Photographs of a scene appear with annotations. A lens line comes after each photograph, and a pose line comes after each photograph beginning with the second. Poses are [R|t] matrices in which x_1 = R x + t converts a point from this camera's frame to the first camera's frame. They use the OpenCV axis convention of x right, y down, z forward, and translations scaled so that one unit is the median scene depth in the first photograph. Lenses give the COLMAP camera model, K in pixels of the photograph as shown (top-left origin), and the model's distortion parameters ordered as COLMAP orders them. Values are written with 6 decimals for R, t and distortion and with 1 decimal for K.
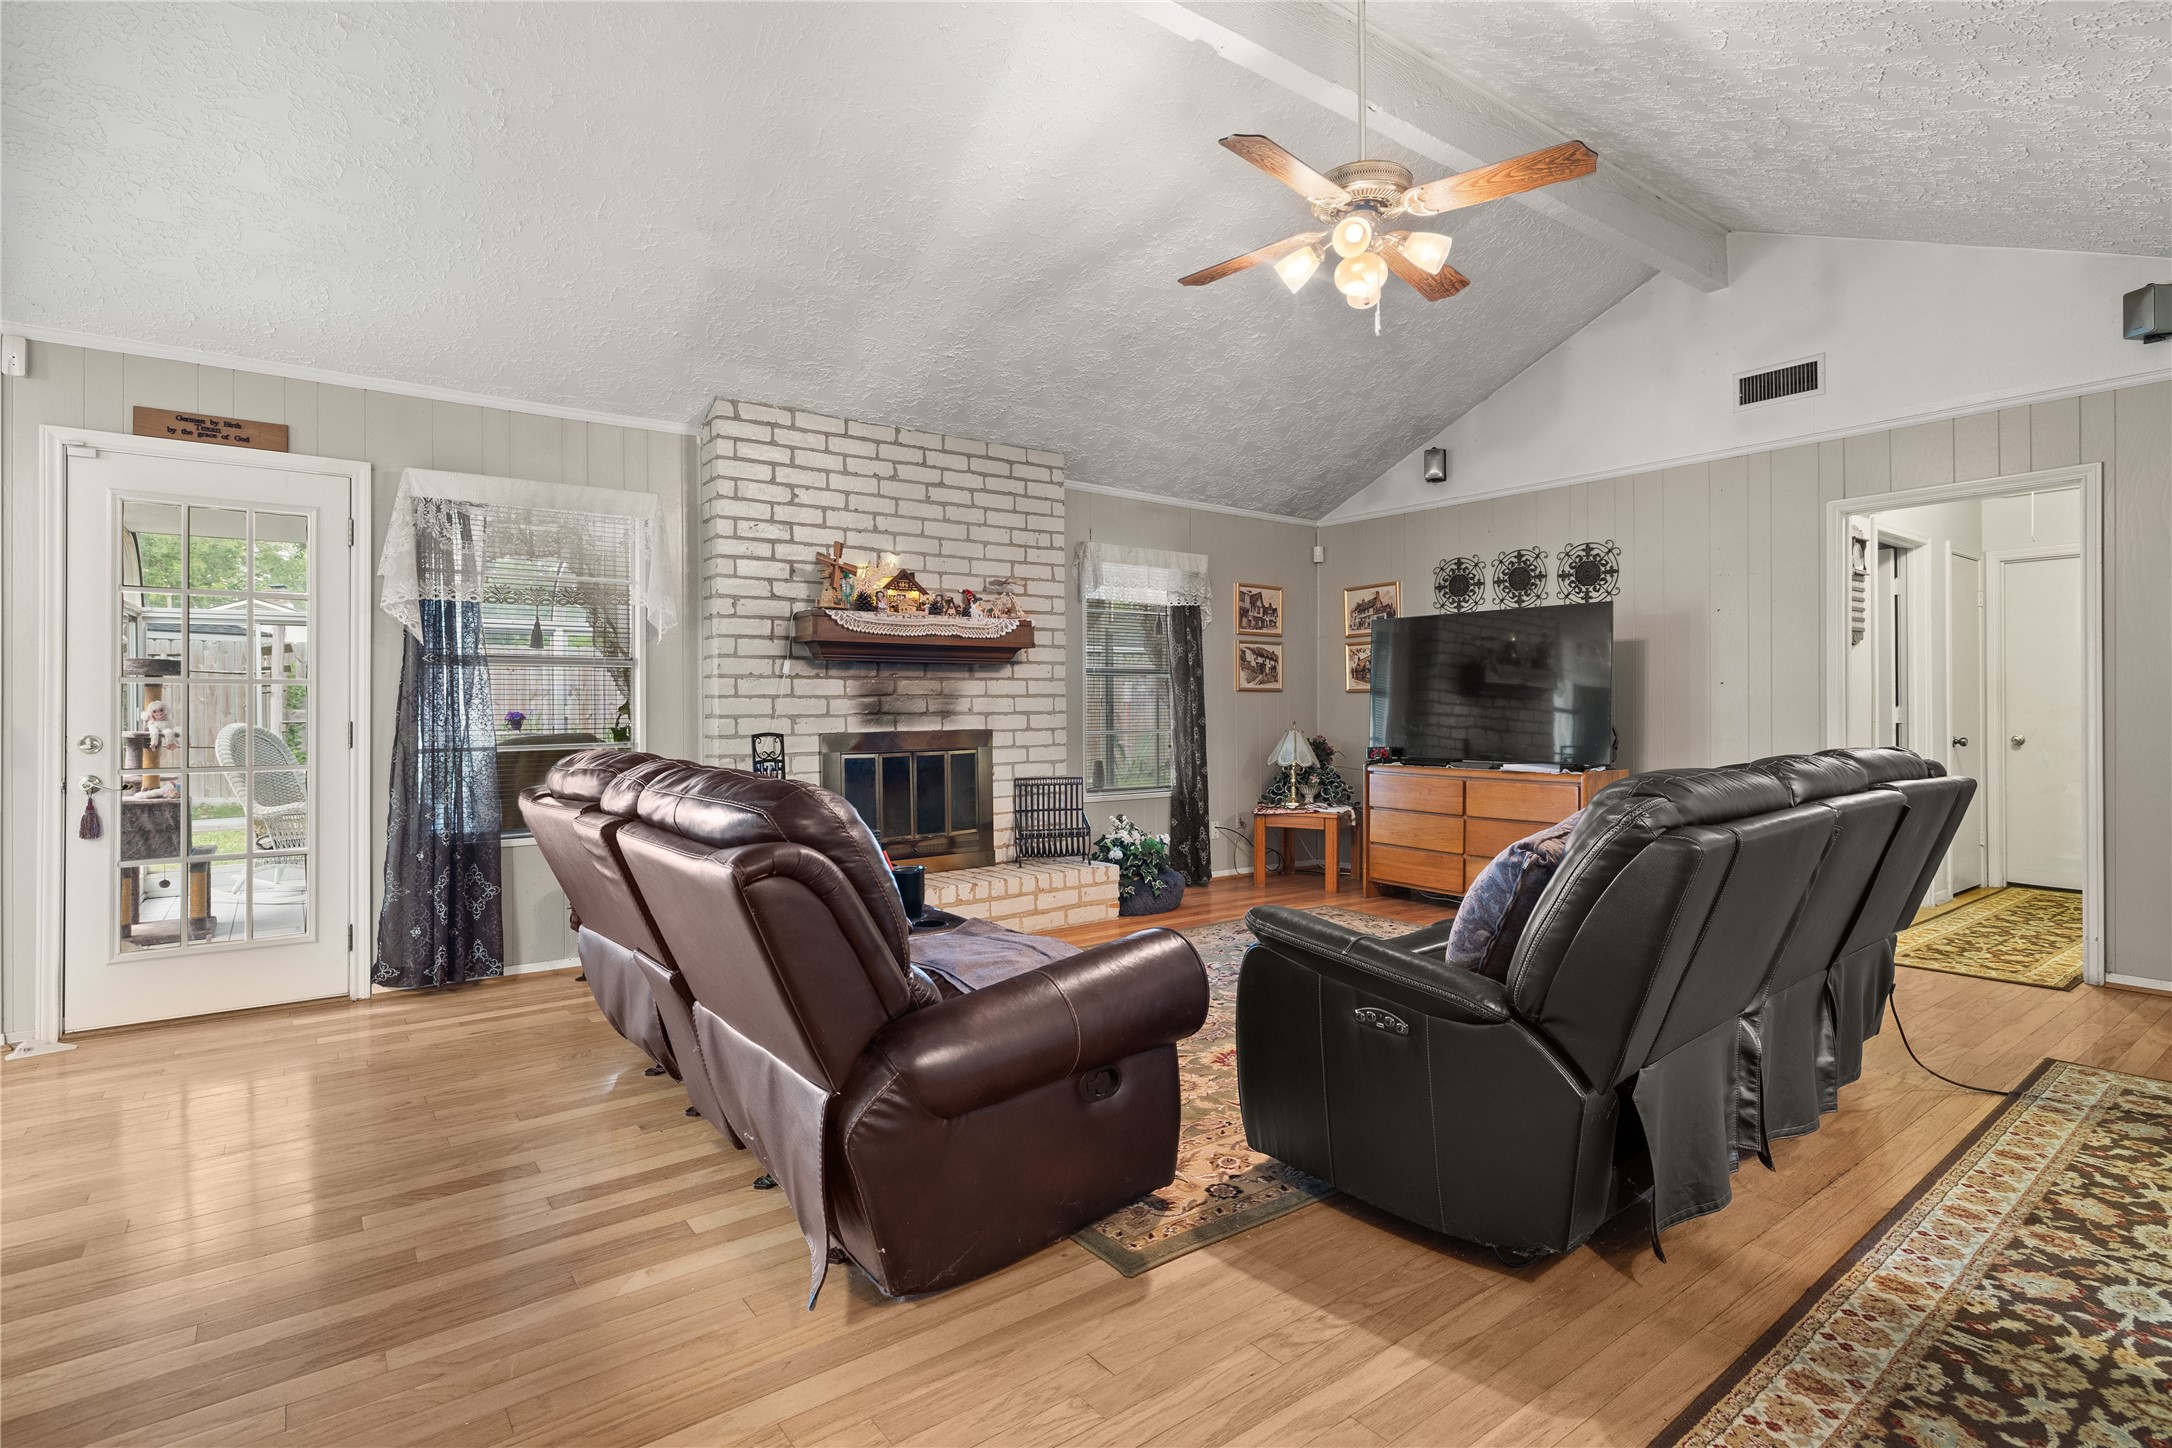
lens RADIAL K [[1045.0, 0, 1075.9], [0, 1045.0, 710.0], [0, 0, 1]] dist [-0.000473, 0.000863]
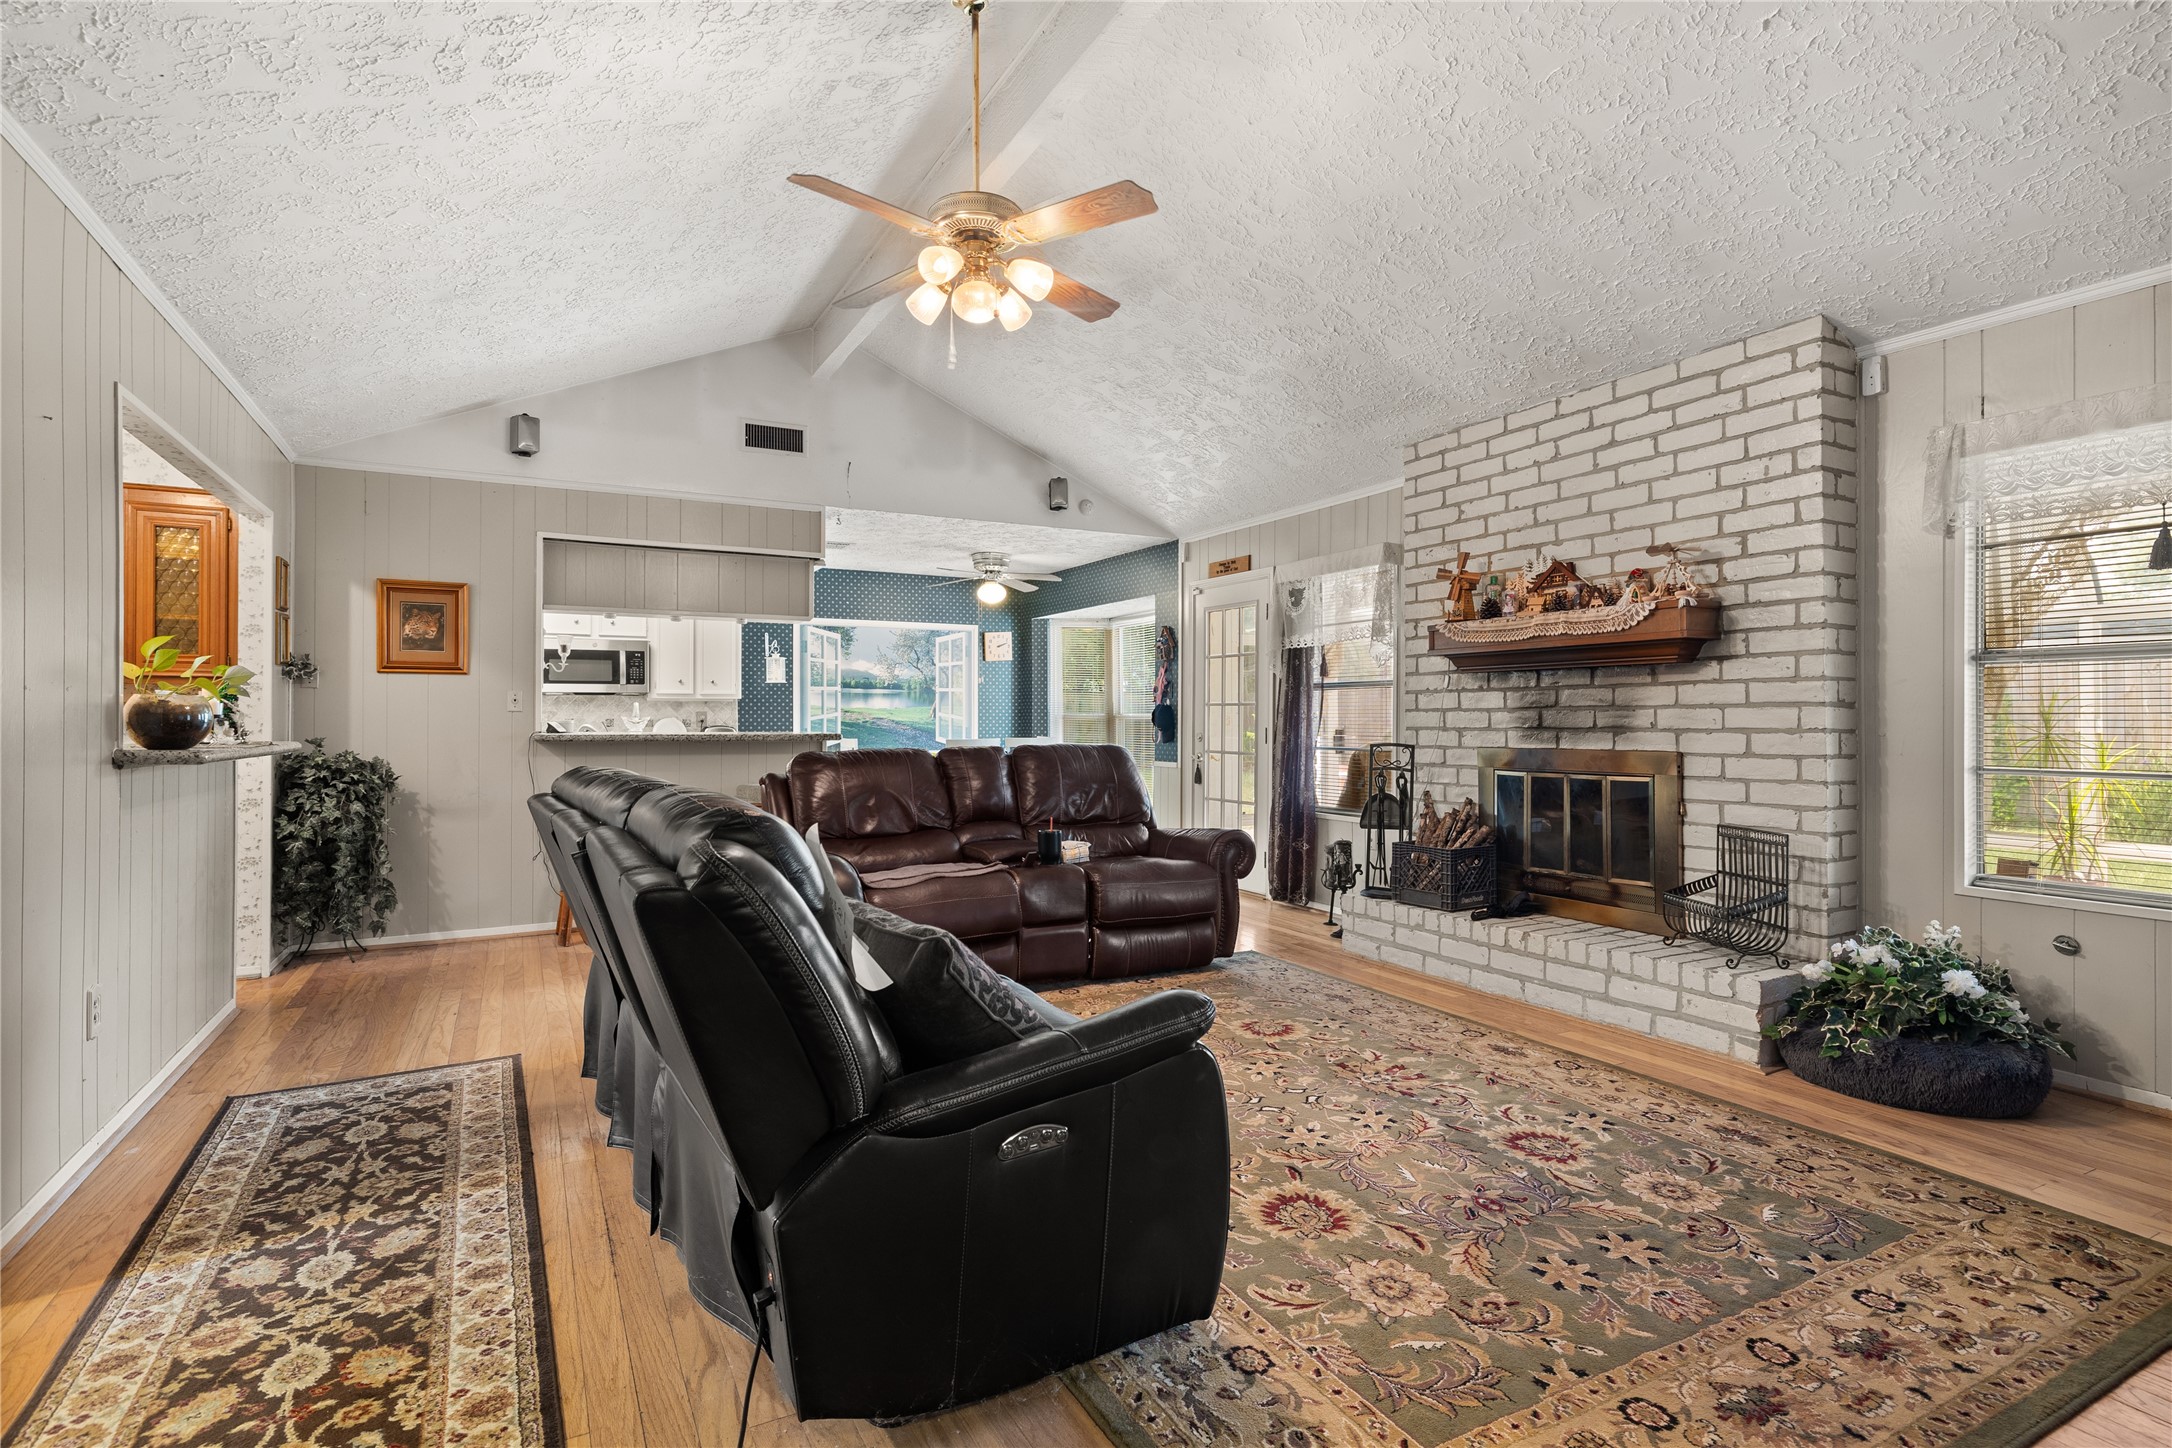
lens RADIAL K [[1045.0, 0, 1074.2], [0, 1045.0, 719.1], [0, 0, 1]] dist [-0.000473, 0.000863]
pose [[-0.150791, 0.004495, -0.988555, 1.629358], [-0.002003, 0.999986, 0.004853, -0.016564], [0.988564, 0.002712, -0.150780, 1.598882]]
